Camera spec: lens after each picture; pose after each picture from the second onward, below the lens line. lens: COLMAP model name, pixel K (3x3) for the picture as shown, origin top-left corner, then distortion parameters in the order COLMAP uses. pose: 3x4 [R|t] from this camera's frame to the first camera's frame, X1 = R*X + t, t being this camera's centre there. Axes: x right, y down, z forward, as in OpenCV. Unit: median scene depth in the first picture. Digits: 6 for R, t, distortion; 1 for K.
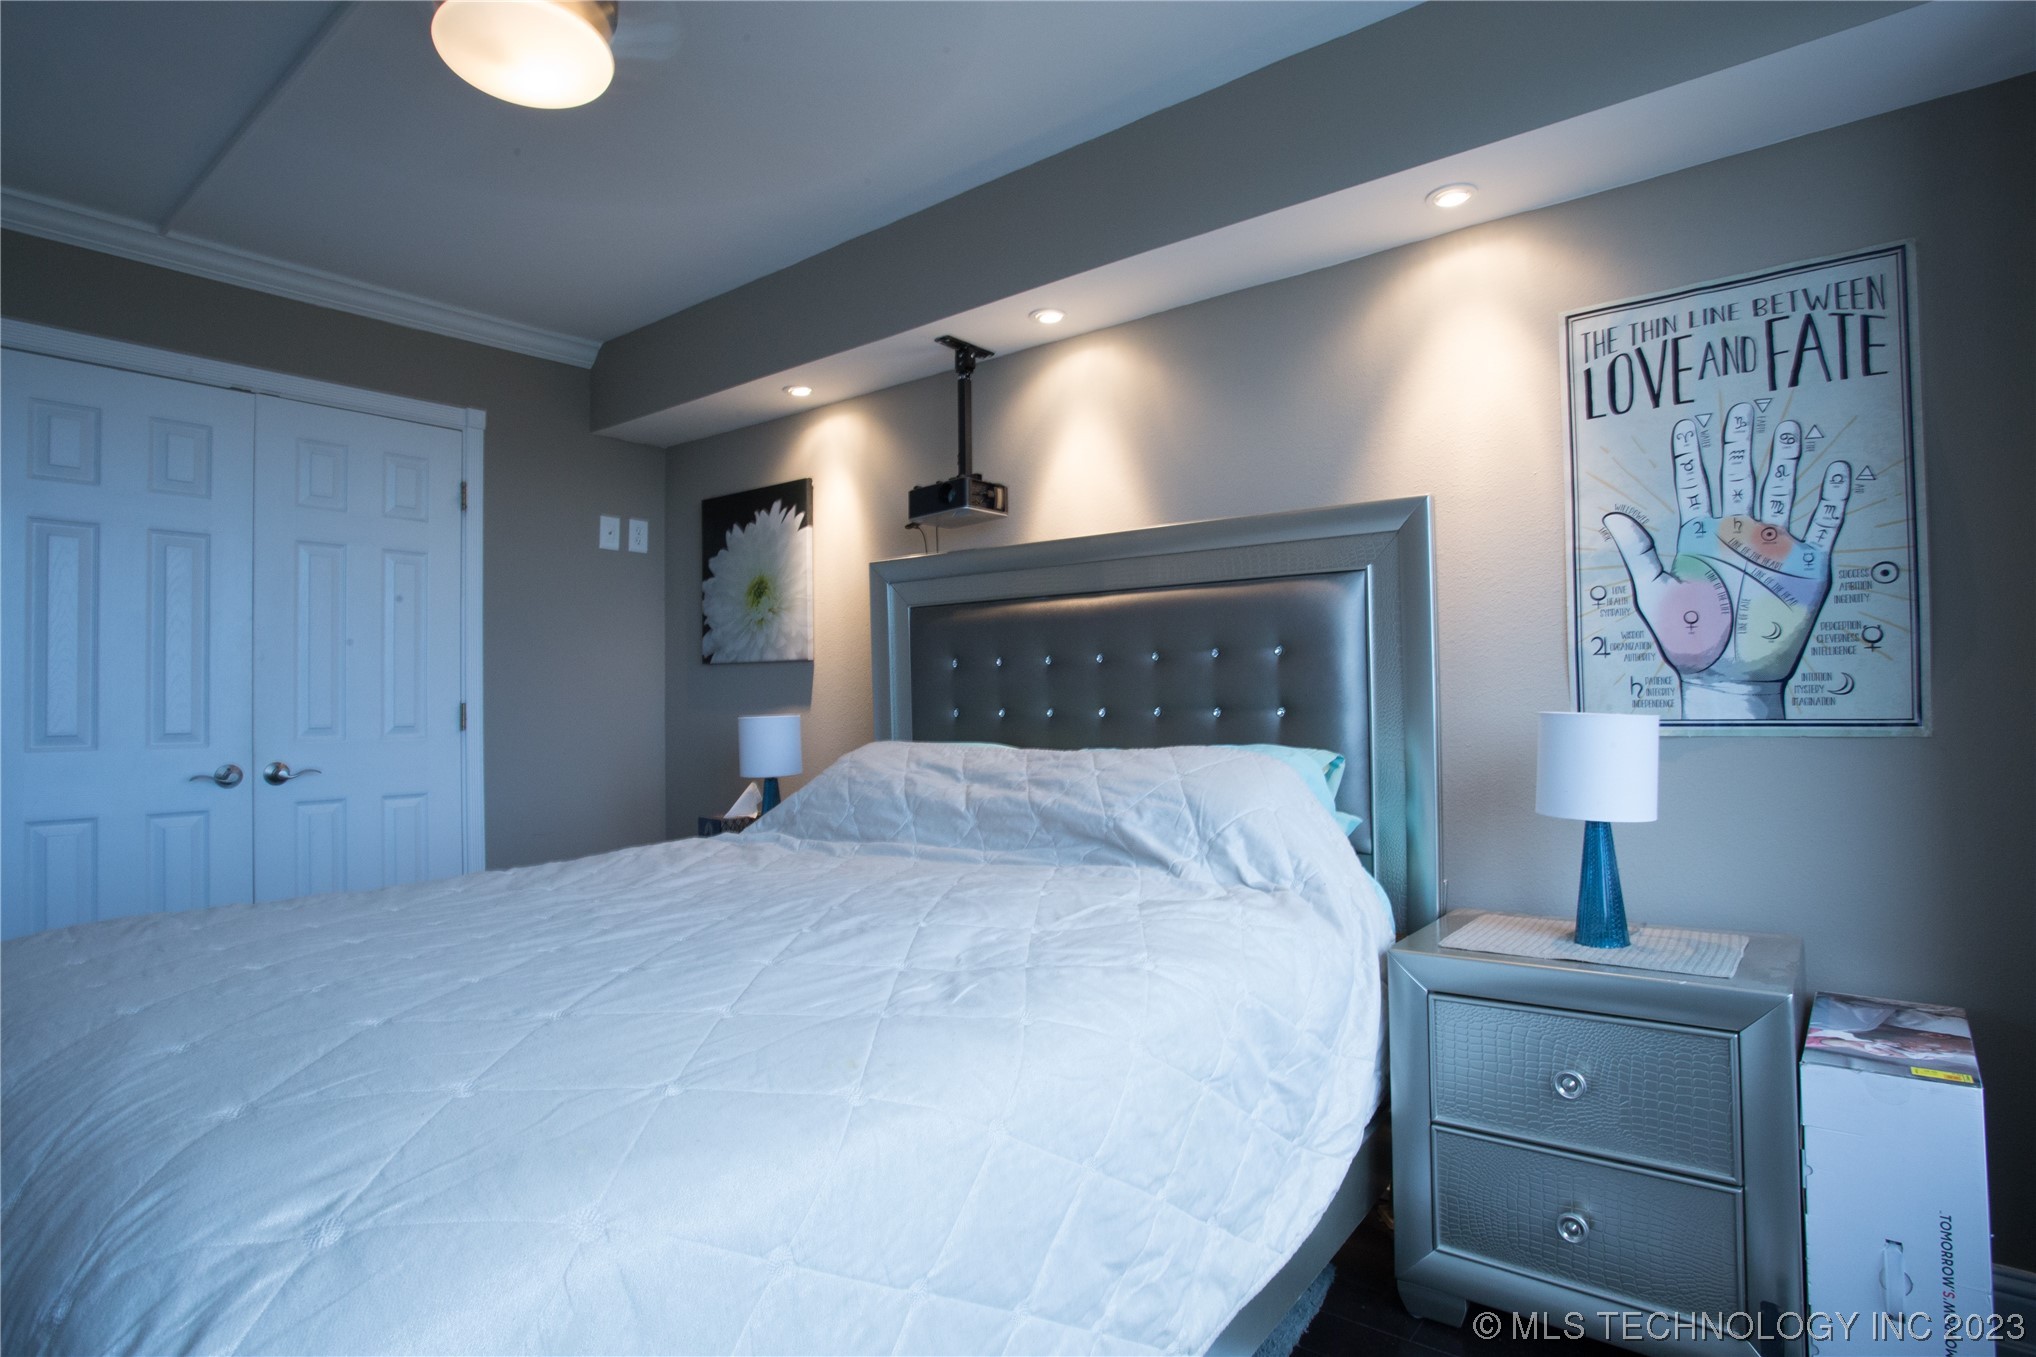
lens RADIAL K [[1029.7, 0, 1016.0], [0, 1029.7, 674.2], [0, 0, 1]] dist [-0.001873, -0.000361]
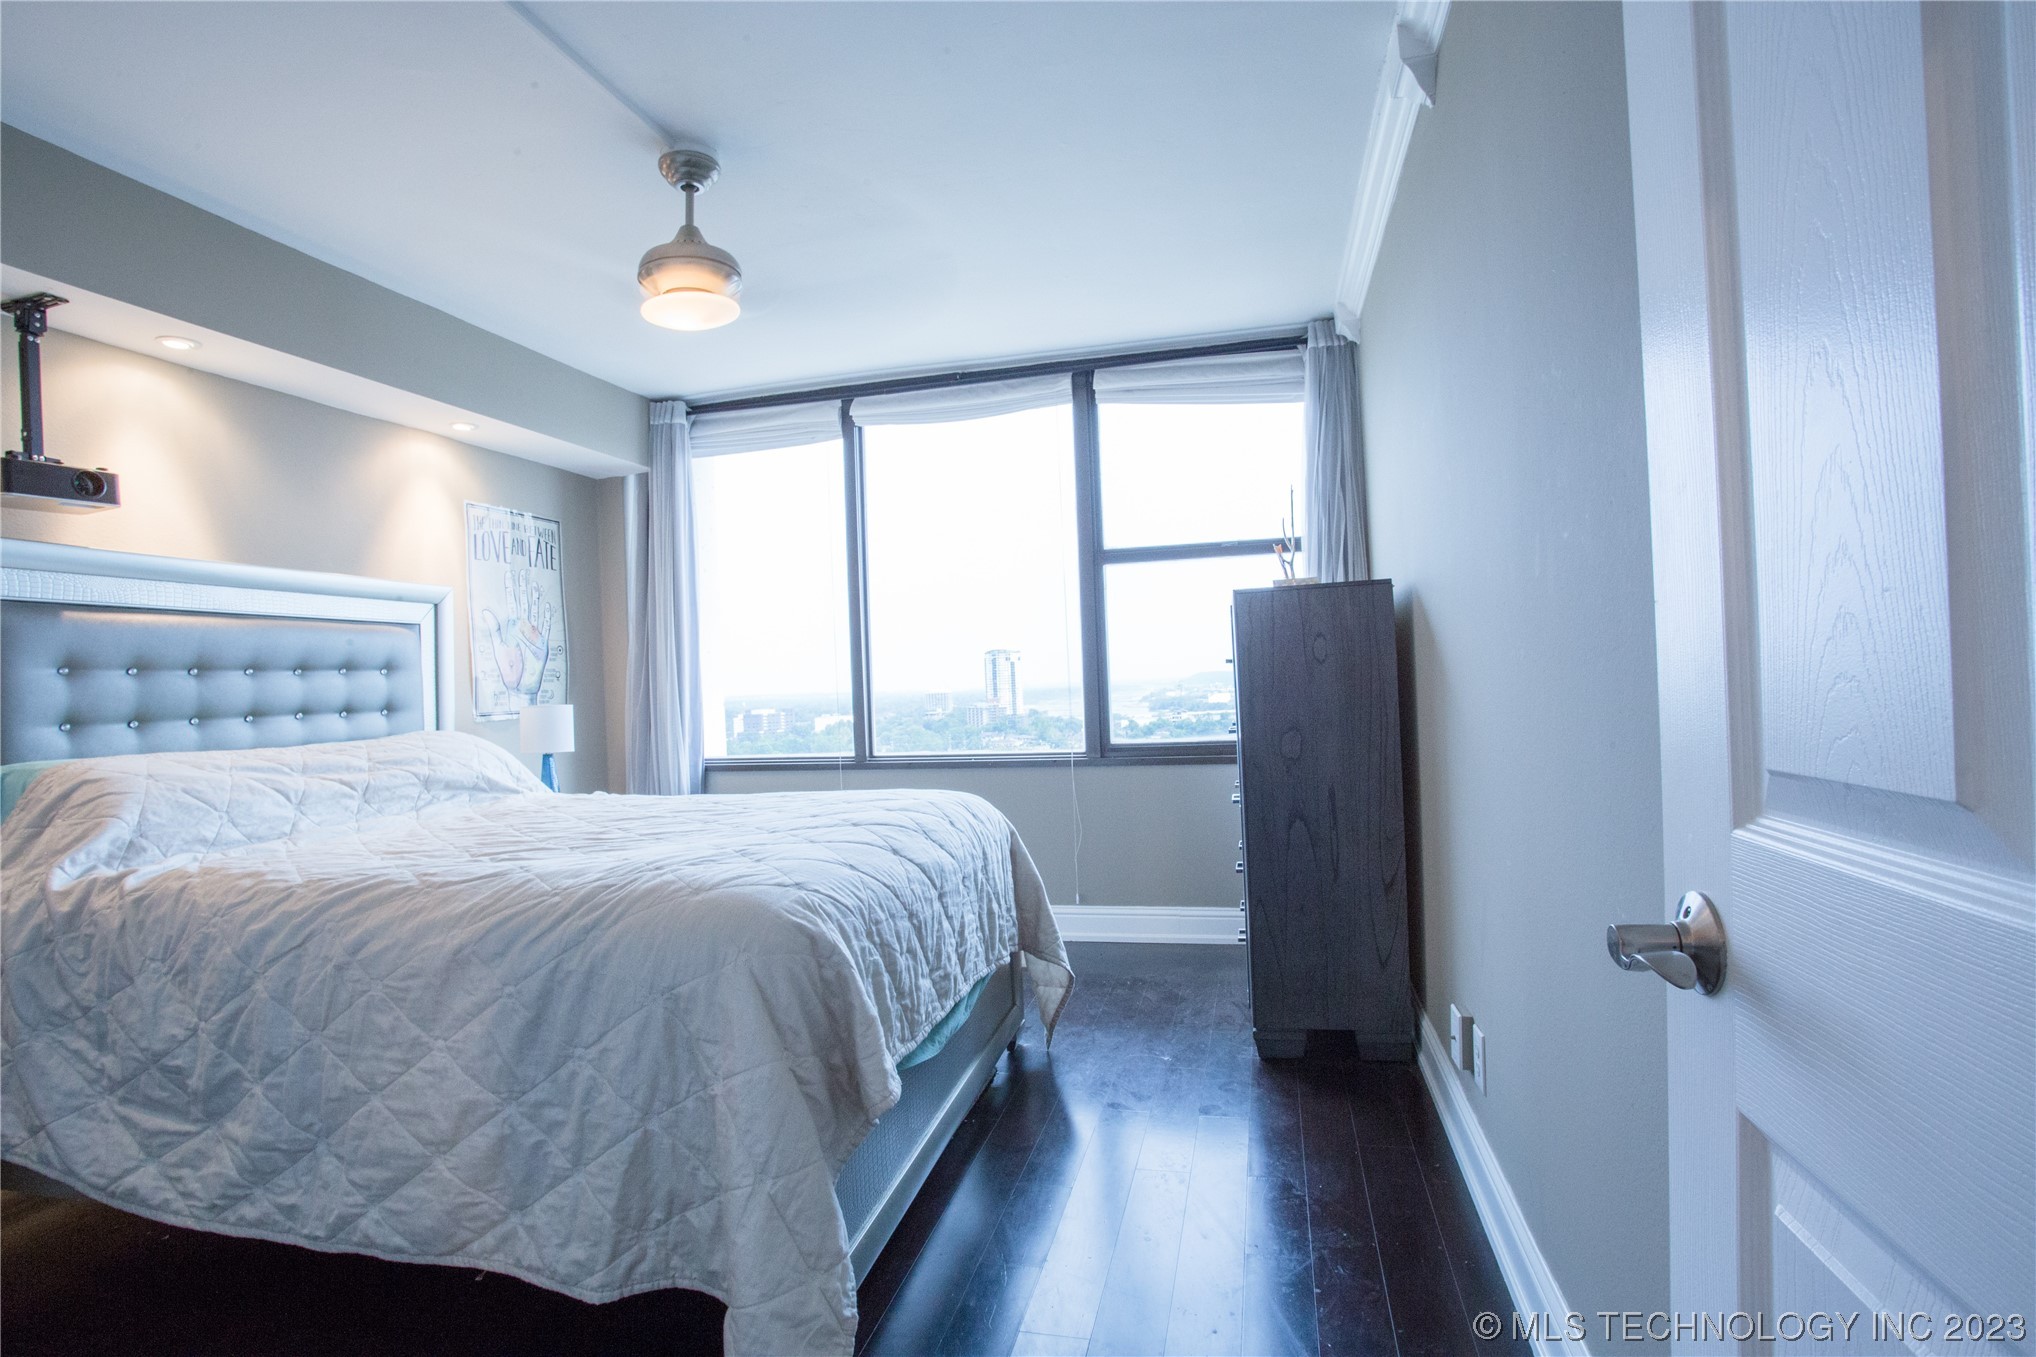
lens RADIAL K [[1007.2, 0, 1017.9], [0, 1007.2, 678.7], [0, 0, 1]] dist [-0.059686, 0.018544]
pose [[-0.385302, 0.035107, 0.922123, -1.706160], [0.030444, 0.999216, -0.025321, 0.061909], [-0.922288, 0.018317, -0.386068, 0.855768]]
